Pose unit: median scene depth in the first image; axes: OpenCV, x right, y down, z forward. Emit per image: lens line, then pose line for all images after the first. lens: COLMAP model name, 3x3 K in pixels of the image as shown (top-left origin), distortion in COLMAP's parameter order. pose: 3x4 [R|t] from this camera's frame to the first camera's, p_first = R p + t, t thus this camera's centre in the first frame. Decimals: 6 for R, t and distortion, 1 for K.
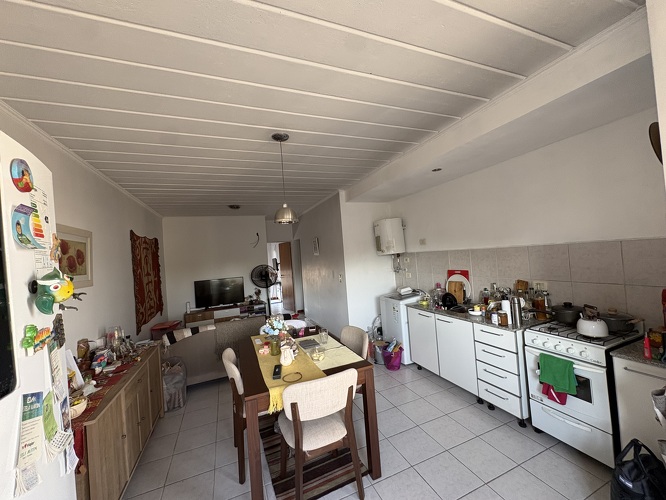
lens RADIAL K [[265.4, 0, 333.8], [0, 265.4, 250.7], [0, 0, 1]] dist [0.002490, -0.000759]
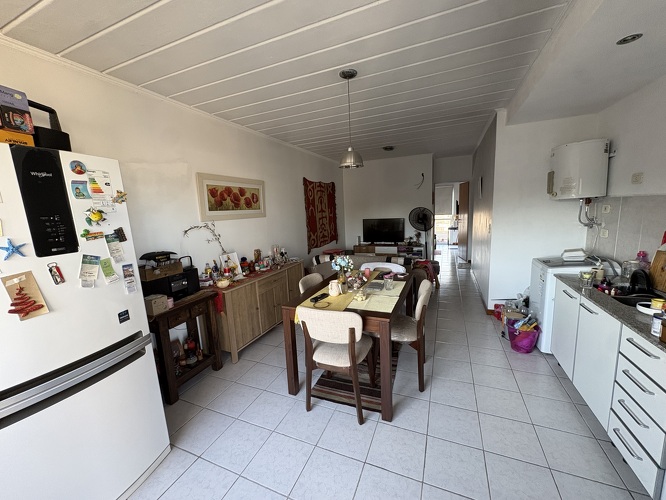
lens RADIAL K [[265.4, 0, 333.3], [0, 265.4, 250.0], [0, 0, 1]] dist [0.002490, -0.000759]
pose [[0.707821, 0.151496, -0.689956, 0.296536], [0.003389, 0.975992, 0.217779, -0.009354], [0.706384, -0.156487, 0.690314, 0.113982]]
